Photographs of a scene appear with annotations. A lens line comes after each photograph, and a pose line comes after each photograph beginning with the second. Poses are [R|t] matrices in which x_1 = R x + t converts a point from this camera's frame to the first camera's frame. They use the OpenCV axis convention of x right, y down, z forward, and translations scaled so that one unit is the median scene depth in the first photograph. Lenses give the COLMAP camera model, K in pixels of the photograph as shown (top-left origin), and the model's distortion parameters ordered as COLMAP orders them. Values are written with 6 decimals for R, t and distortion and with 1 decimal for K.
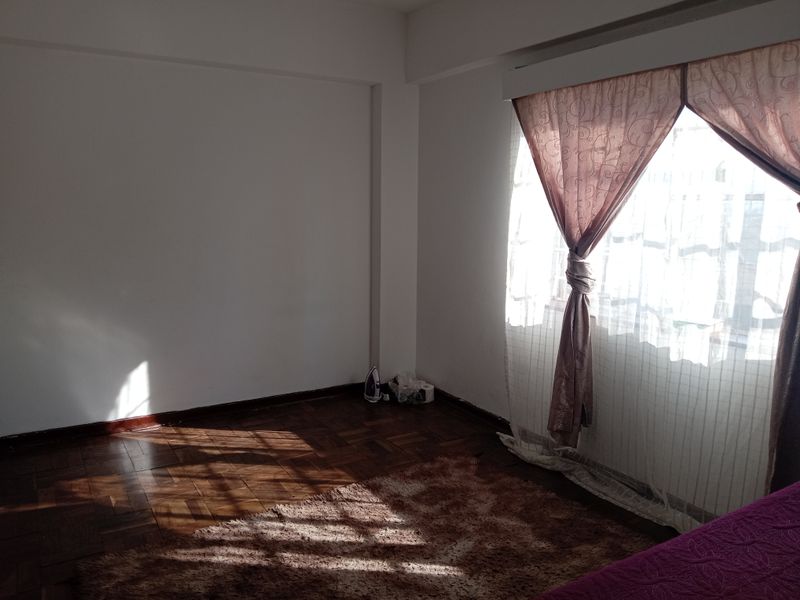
lens RADIAL K [[631.8, 0, 399.4], [0, 631.8, 298.7], [0, 0, 1]] dist [0.056258, -0.096243]
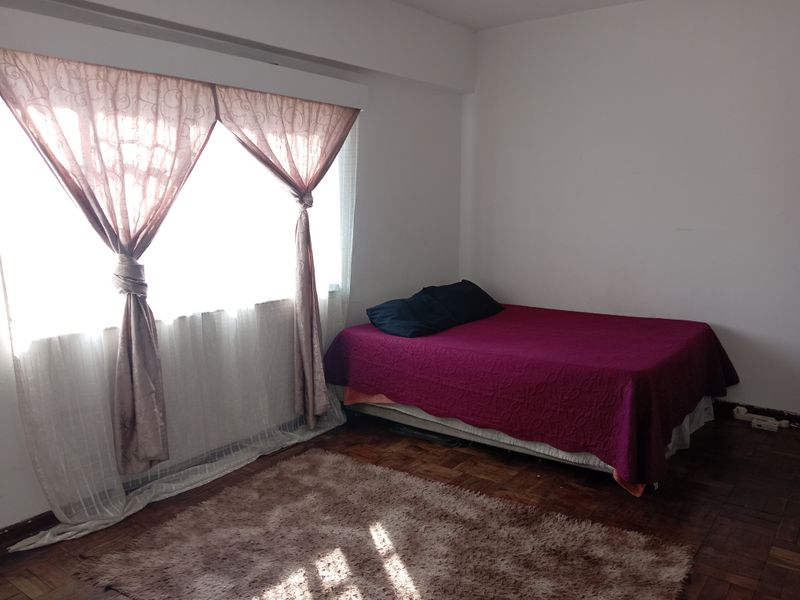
lens RADIAL K [[631.8, 0, 399.9], [0, 631.8, 304.5], [0, 0, 1]] dist [0.056258, -0.096243]
pose [[-0.387674, -0.143102, 0.910621, -0.779327], [0.144525, 0.966223, 0.213368, -0.161064], [-0.910396, 0.214325, -0.353898, 1.107630]]
